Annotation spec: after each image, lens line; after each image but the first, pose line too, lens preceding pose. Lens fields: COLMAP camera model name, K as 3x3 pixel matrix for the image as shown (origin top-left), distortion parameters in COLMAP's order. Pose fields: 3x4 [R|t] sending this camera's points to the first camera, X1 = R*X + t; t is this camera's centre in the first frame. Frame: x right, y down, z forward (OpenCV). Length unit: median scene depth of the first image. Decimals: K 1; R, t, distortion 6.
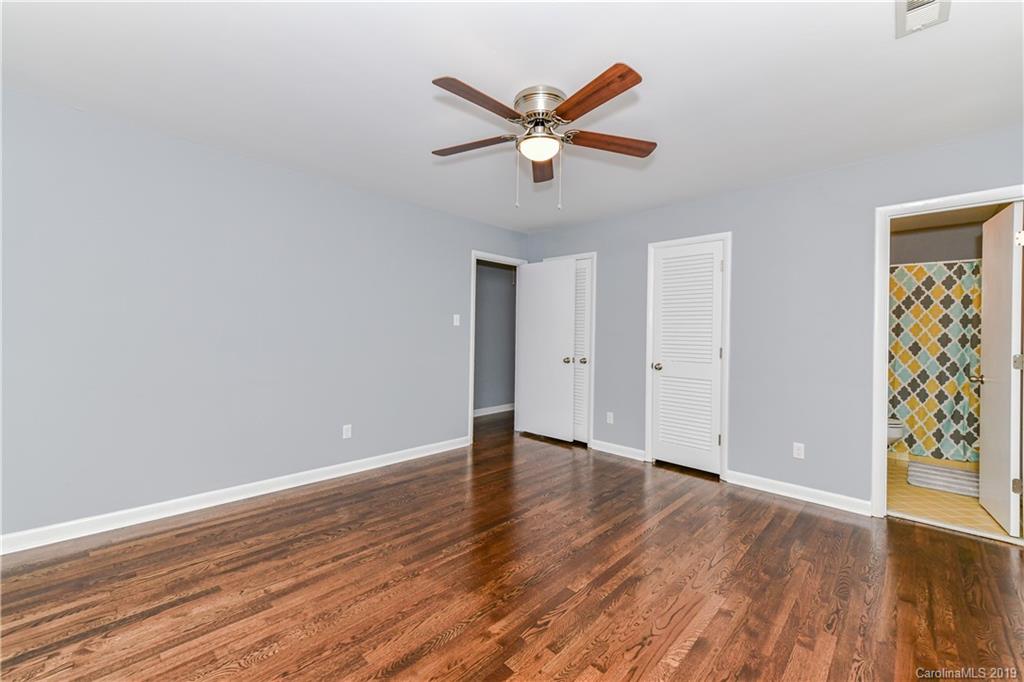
lens RADIAL K [[404.9, 0, 513.5], [0, 404.9, 332.7], [0, 0, 1]] dist [0.001879, -0.000227]
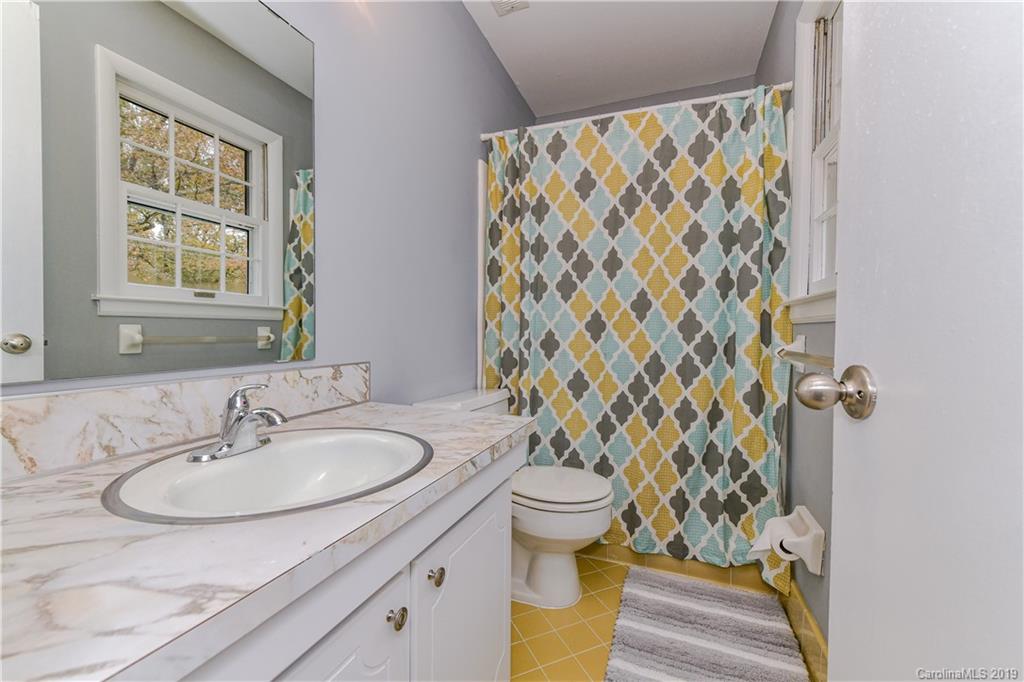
lens RADIAL K [[404.9, 0, 510.0], [0, 404.9, 339.8], [0, 0, 1]] dist [0.001879, -0.000227]
pose [[0.923098, -0.006123, 0.384516, 0.720858], [-0.000154, 0.999867, 0.016292, 0.072403], [-0.384565, -0.015098, 0.922974, 0.678994]]
